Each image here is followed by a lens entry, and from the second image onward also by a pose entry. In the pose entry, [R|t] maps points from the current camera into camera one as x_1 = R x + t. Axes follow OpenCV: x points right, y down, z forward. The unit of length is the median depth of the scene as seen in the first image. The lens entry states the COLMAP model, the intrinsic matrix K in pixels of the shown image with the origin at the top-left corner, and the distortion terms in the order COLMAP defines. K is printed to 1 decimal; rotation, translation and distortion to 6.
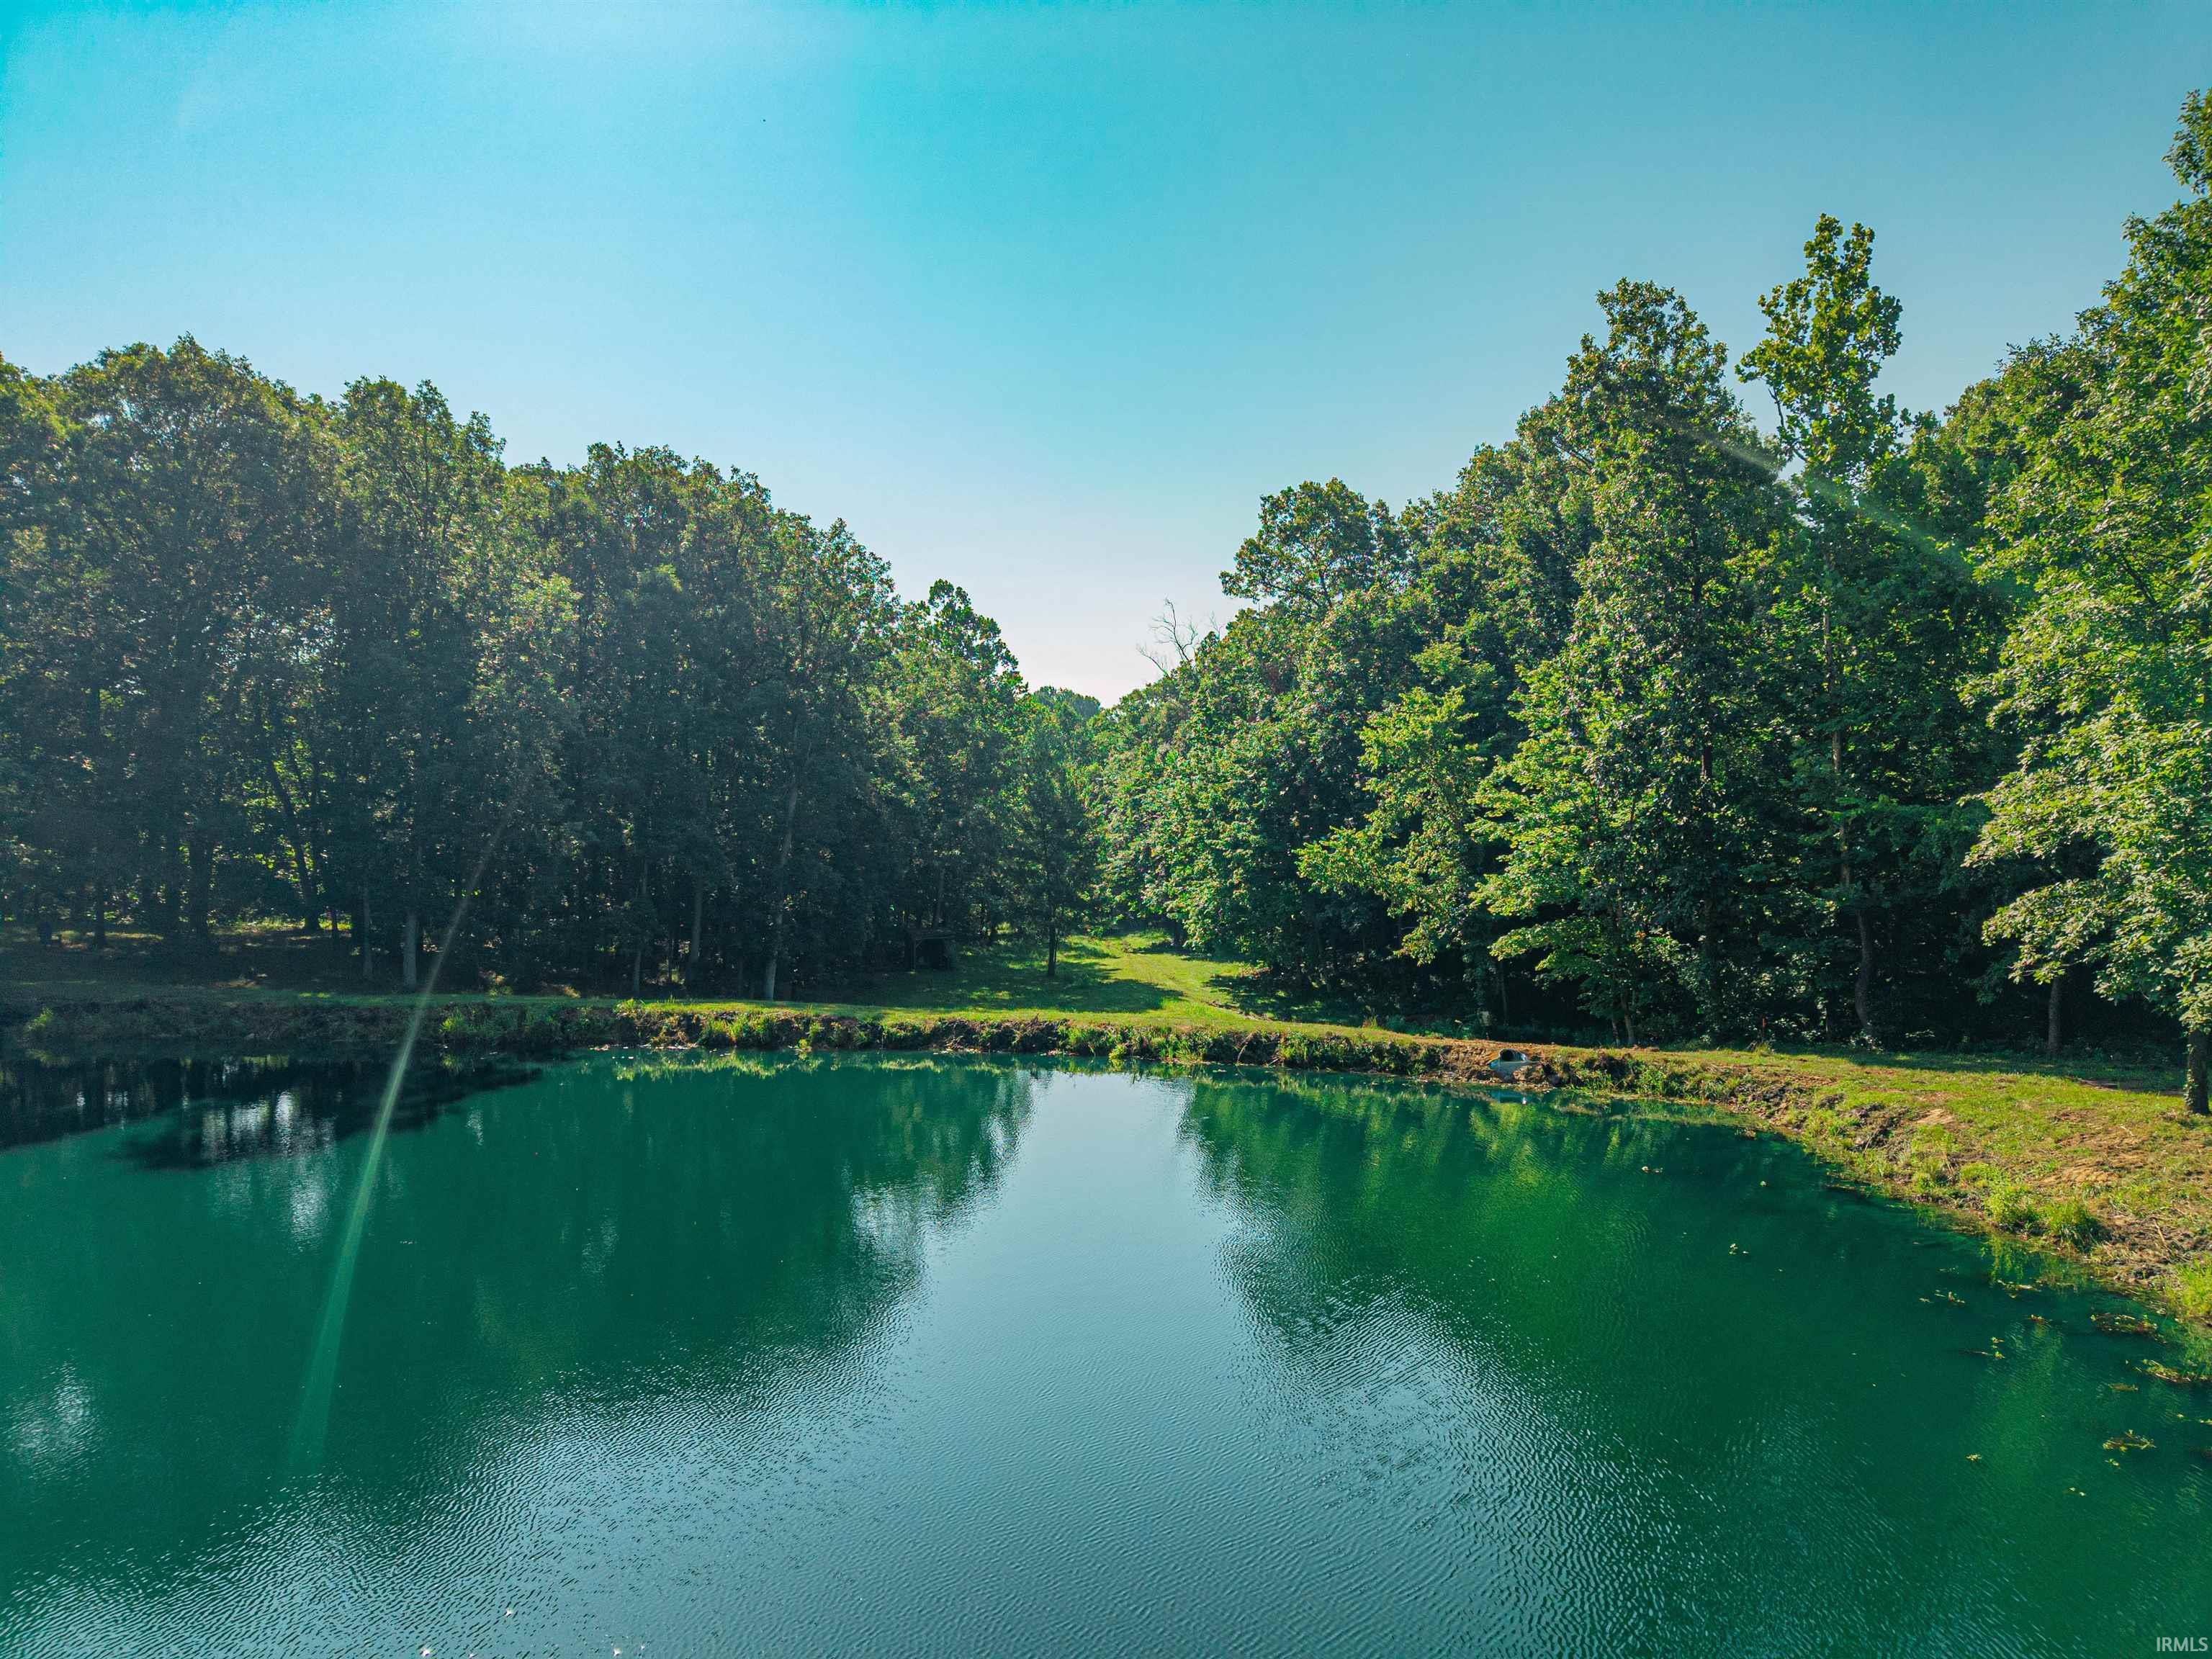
lens RADIAL K [[1594.7, 0, 1108.8], [0, 1594.7, 830.6], [0, 0, 1]] dist [0.116039, -0.093126]
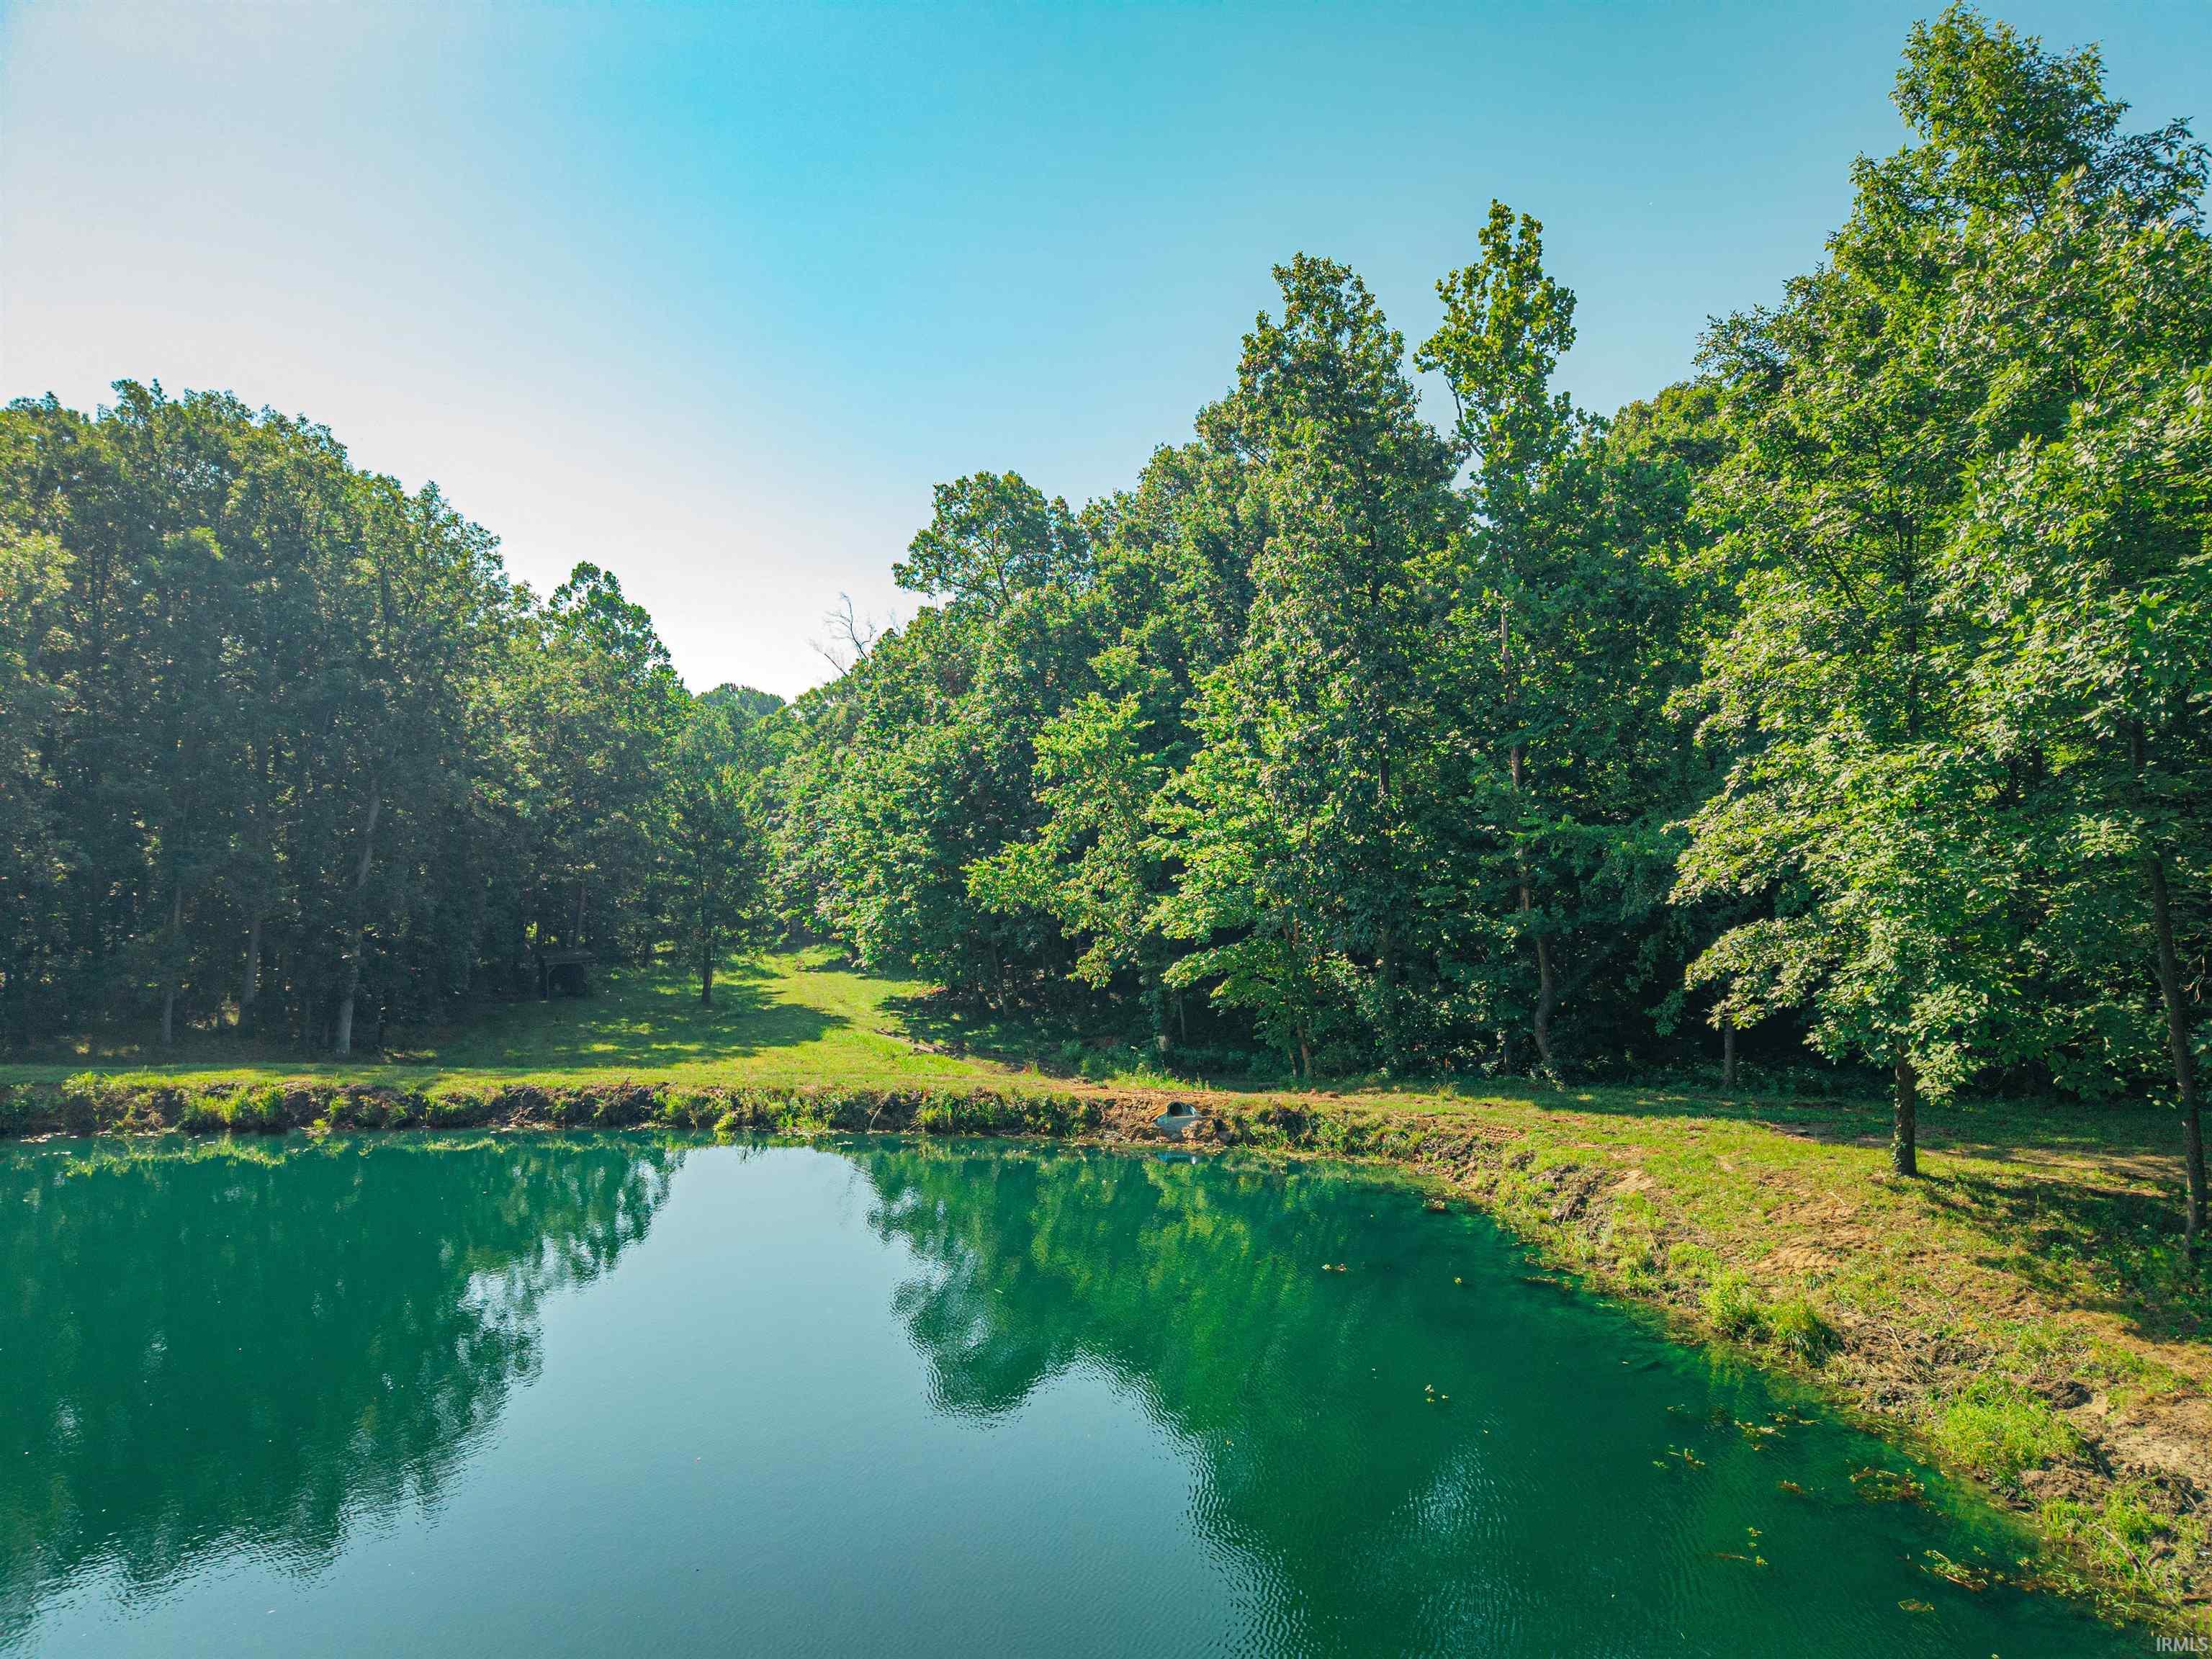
lens RADIAL K [[1536.9, 0, 1094.5], [0, 1536.9, 830.3], [0, 0, 1]] dist [0.314150, -0.471893]
pose [[0.984501, -0.001858, 0.175369, 0.045441], [0.001566, 0.999997, 0.001807, -0.013086], [-0.175372, -0.001504, 0.984501, 0.140005]]
